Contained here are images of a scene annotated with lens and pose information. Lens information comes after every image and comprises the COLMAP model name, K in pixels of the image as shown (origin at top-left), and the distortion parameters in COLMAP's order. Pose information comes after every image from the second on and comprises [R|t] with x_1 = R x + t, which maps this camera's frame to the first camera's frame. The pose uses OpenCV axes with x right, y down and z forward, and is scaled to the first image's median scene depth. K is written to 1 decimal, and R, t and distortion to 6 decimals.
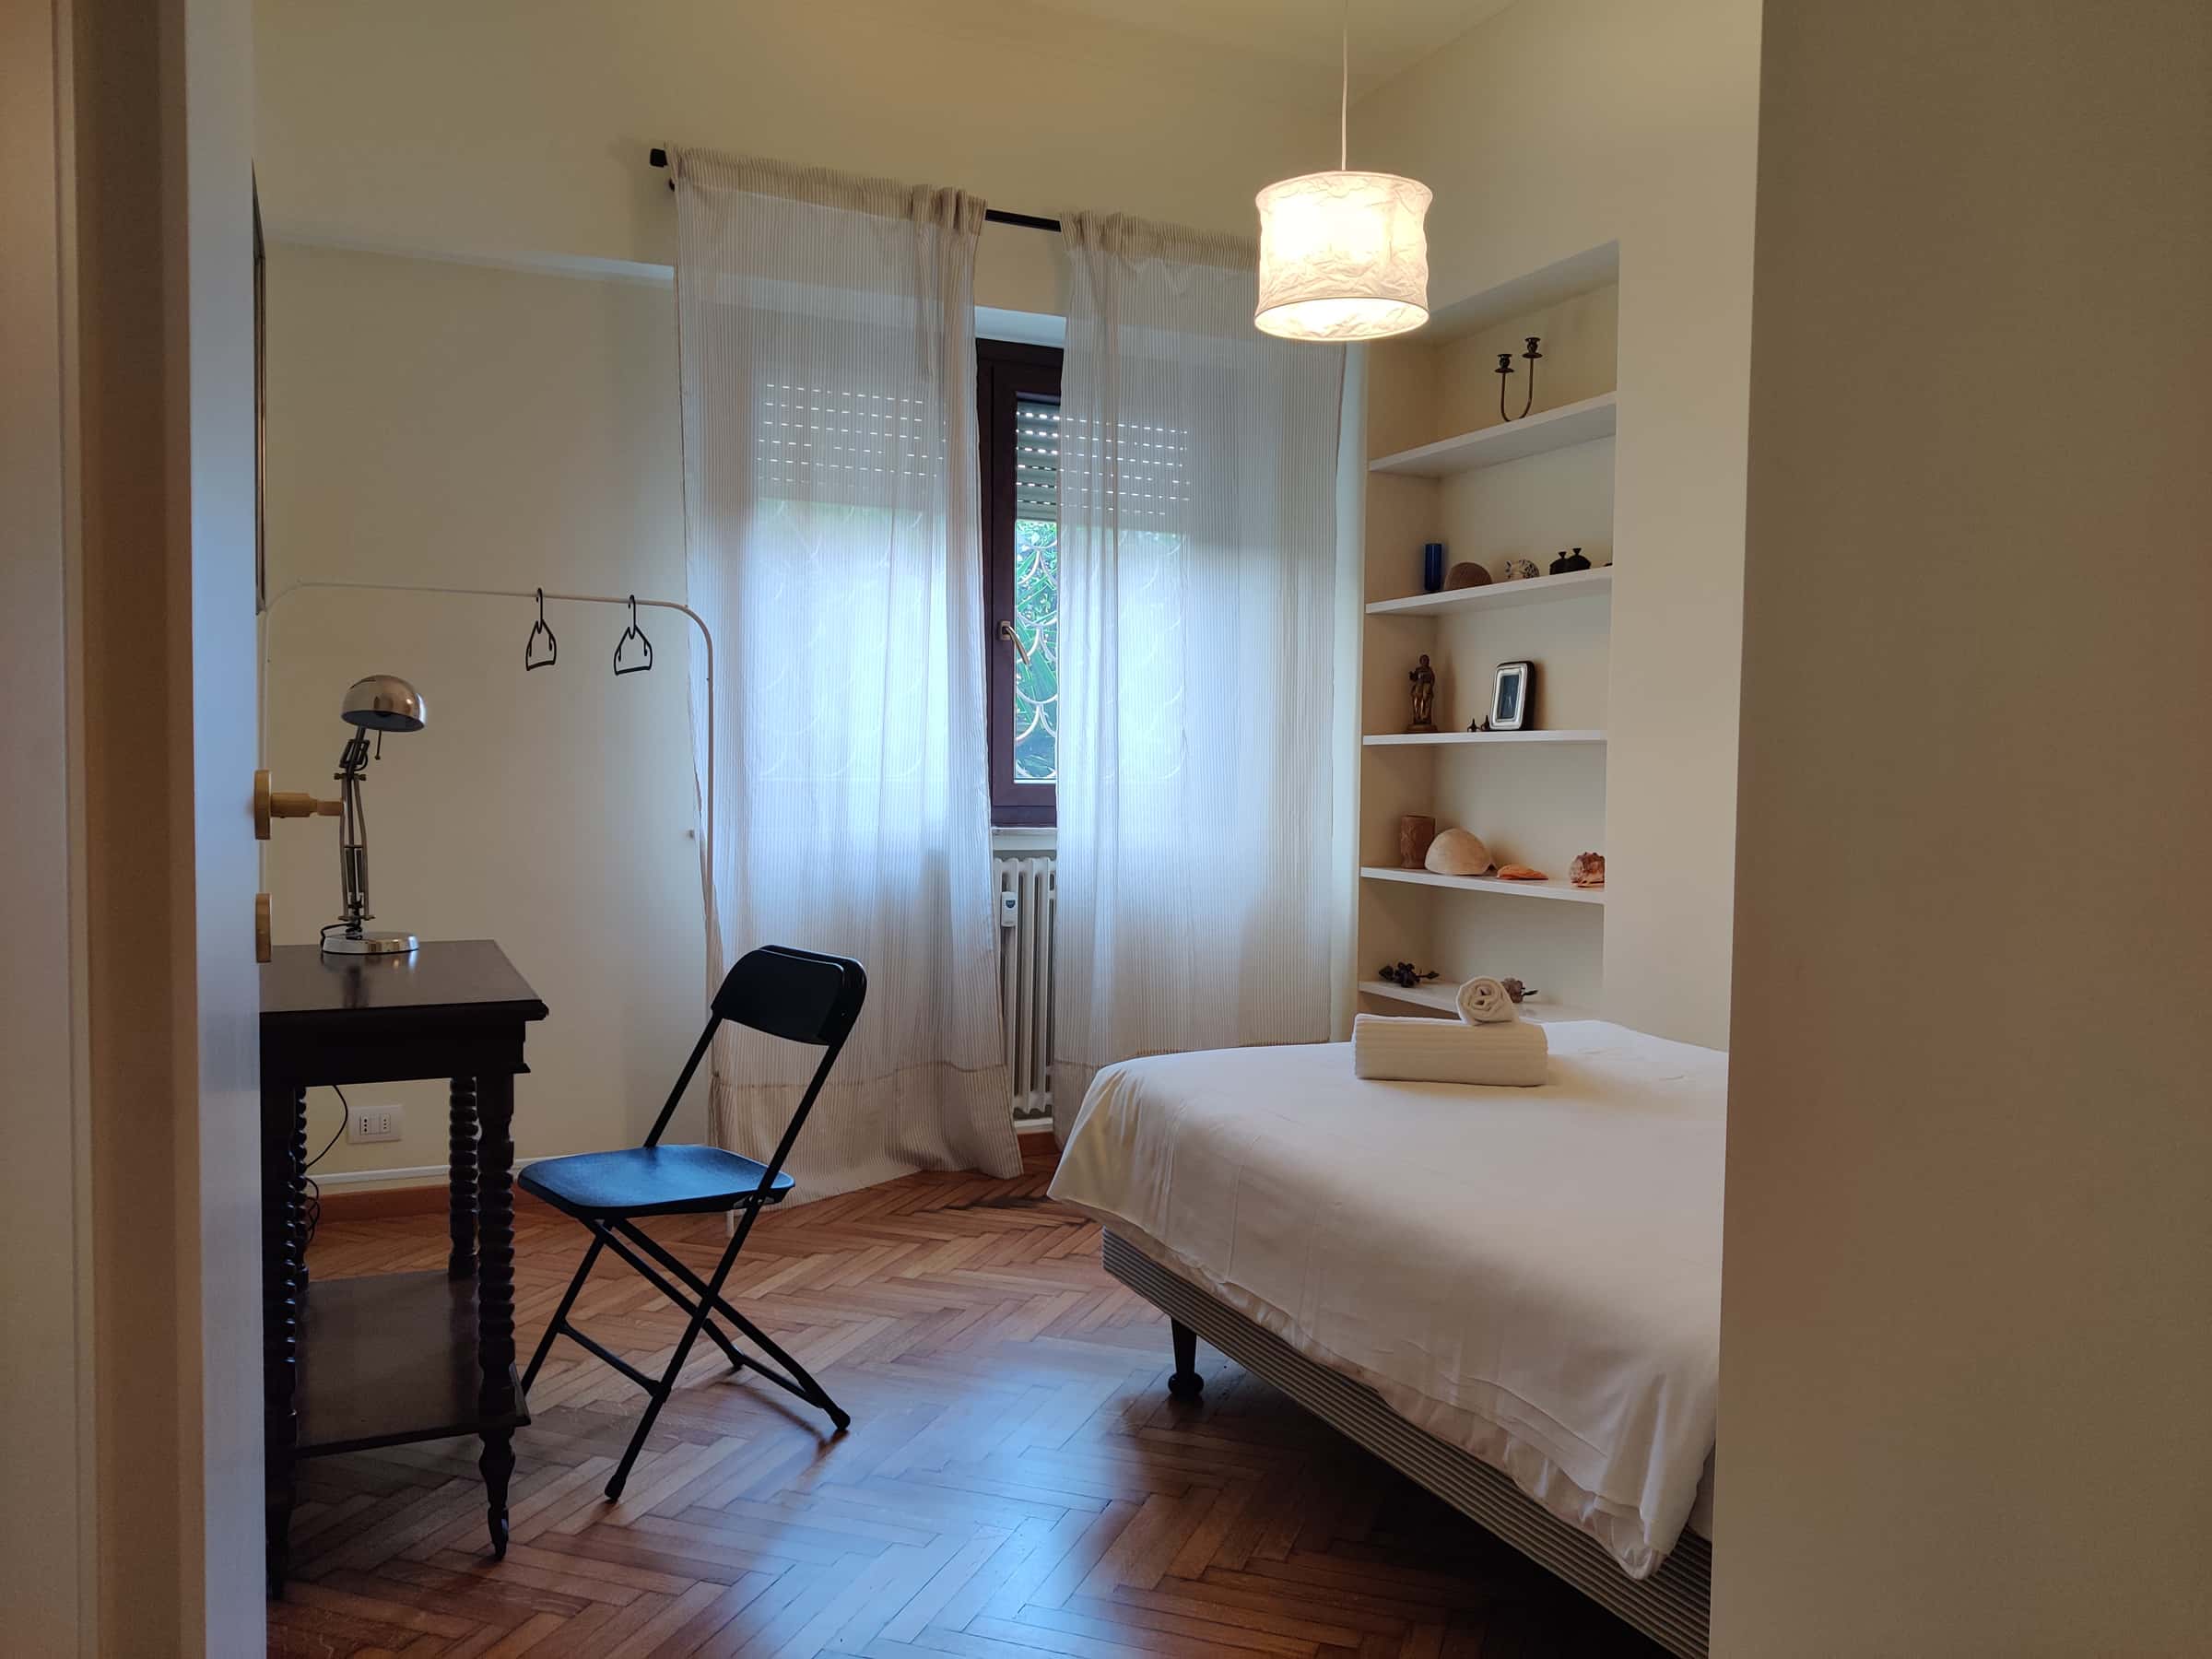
lens RADIAL K [[1660.6, 0, 1104.6], [0, 1660.6, 830.6], [0, 0, 1]] dist [0.013096, -0.020658]
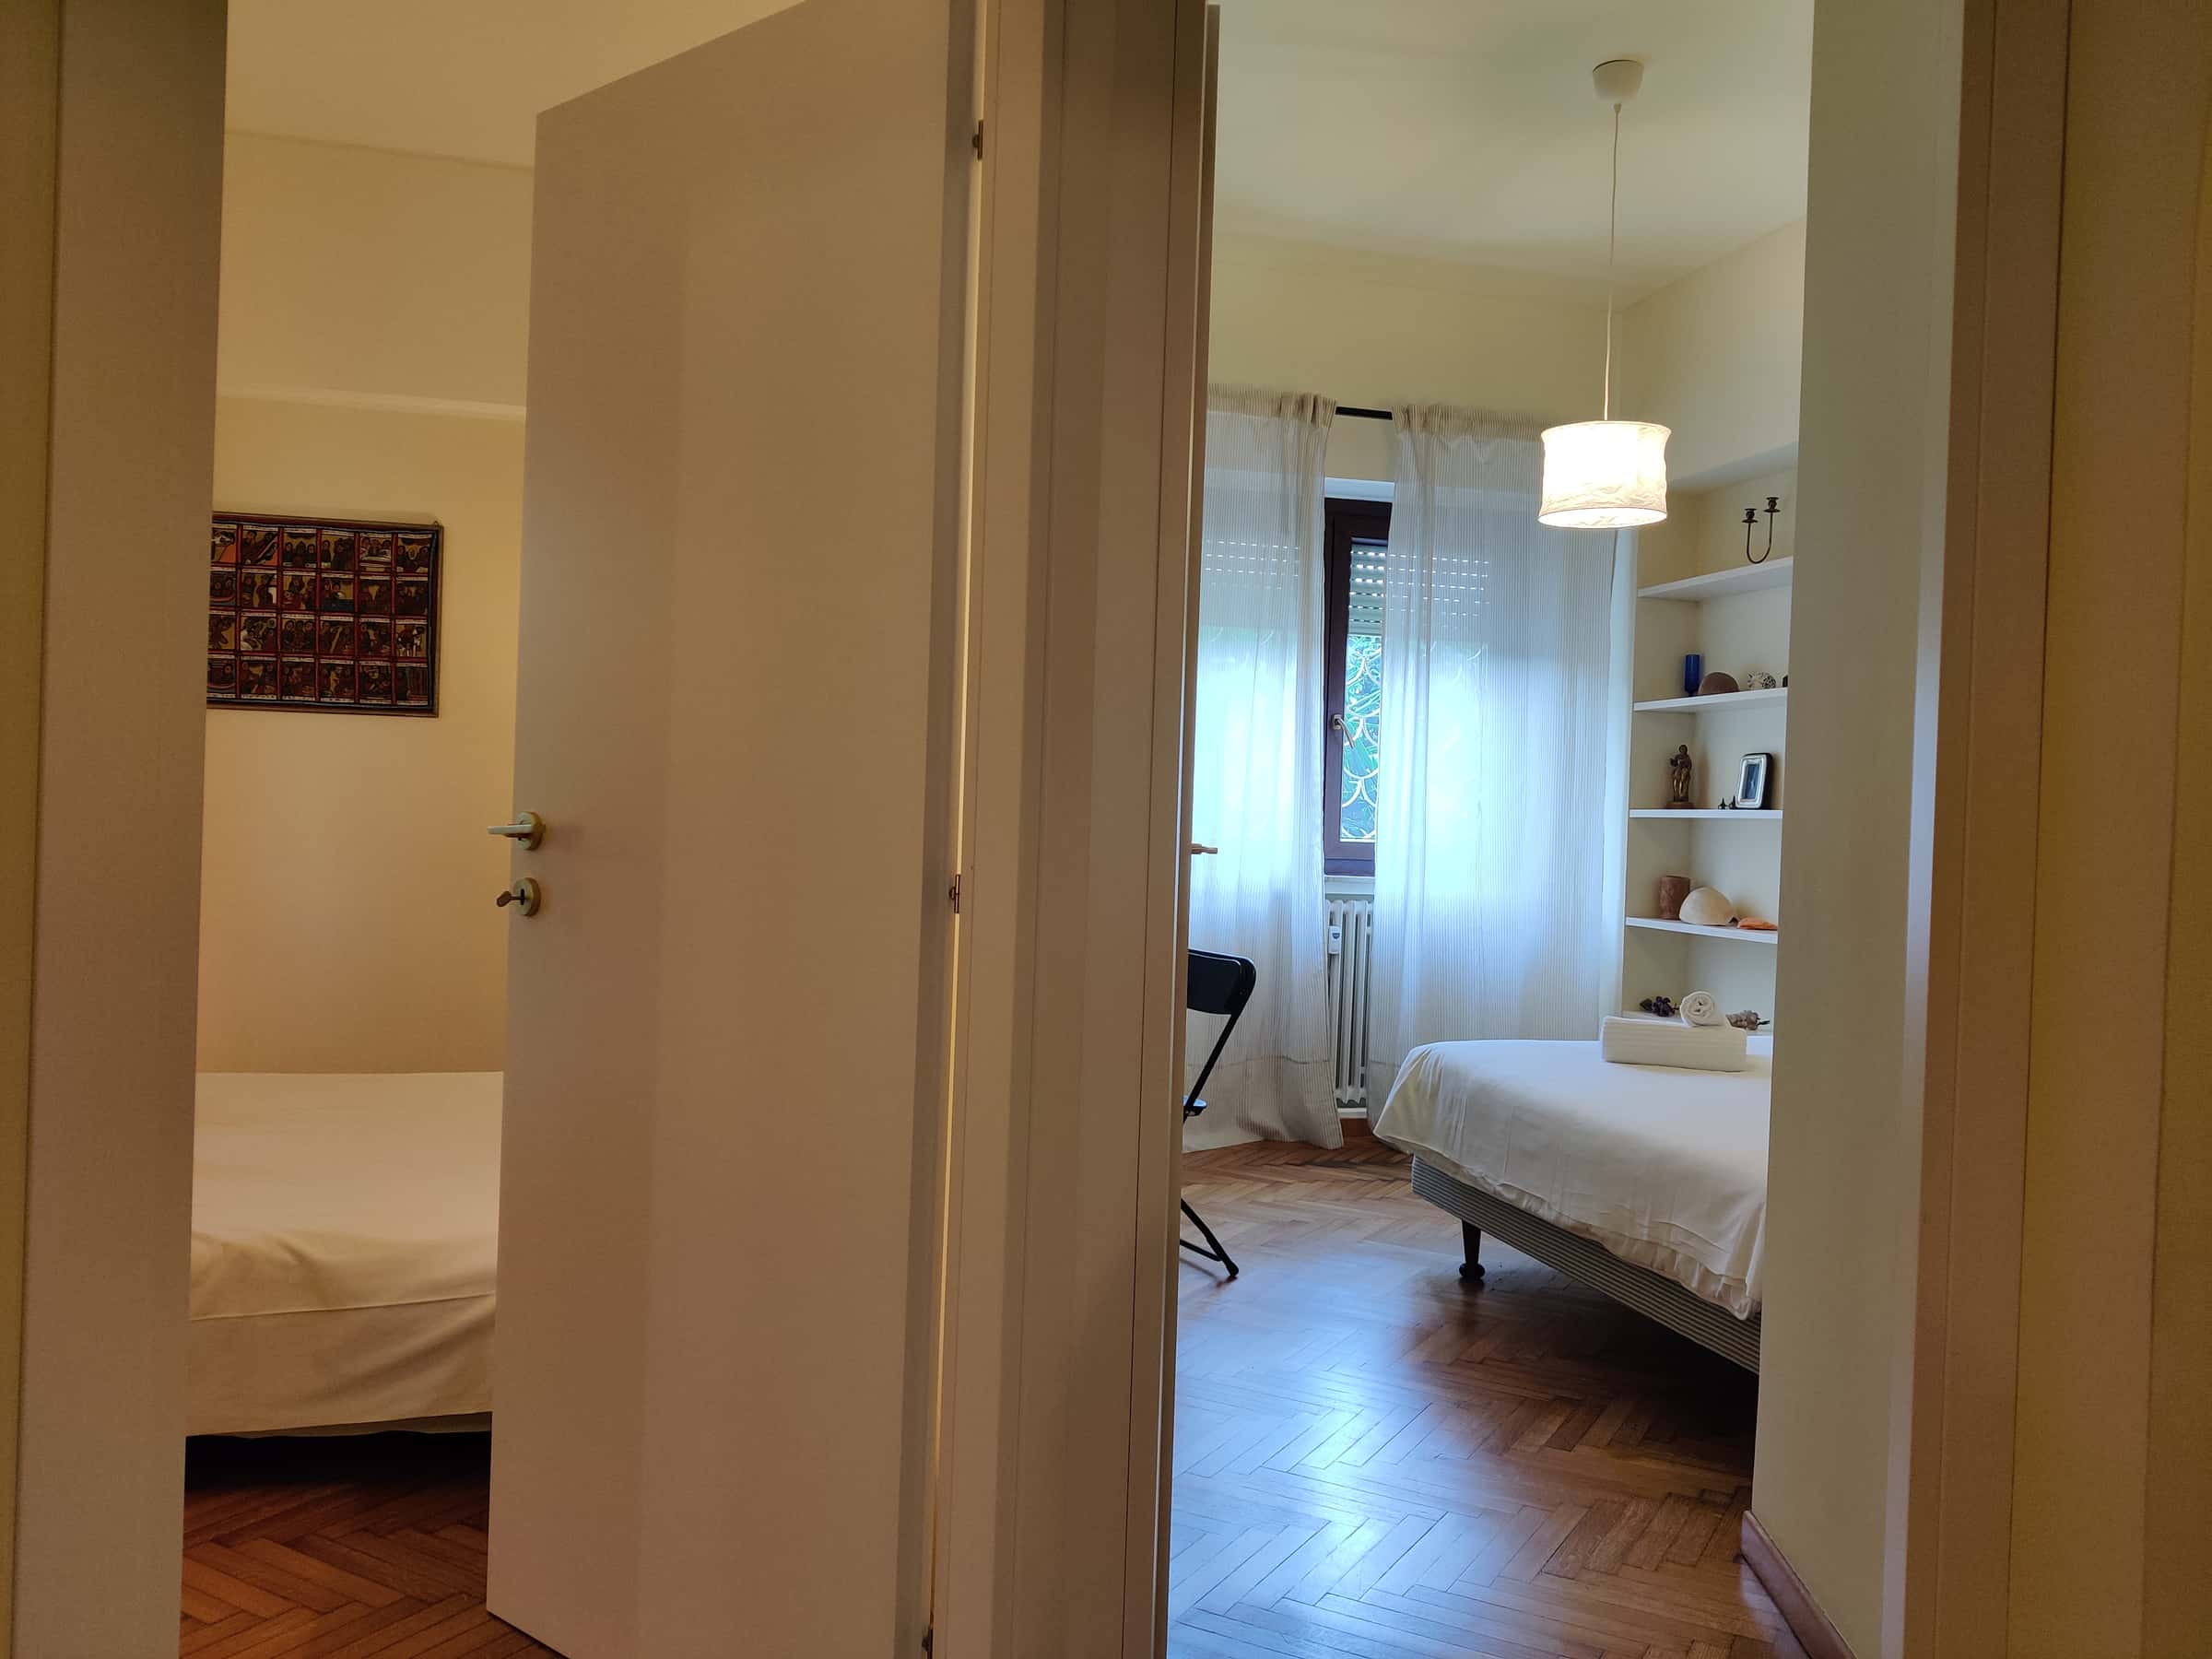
lens RADIAL K [[1660.6, 0, 1096.3], [0, 1660.6, 820.6], [0, 0, 1]] dist [0.013096, -0.020658]
pose [[0.983925, 0.024327, -0.176915, -0.016218], [-0.031120, 0.998877, -0.035727, 0.007693], [0.175847, 0.040658, 0.983577, -0.307029]]
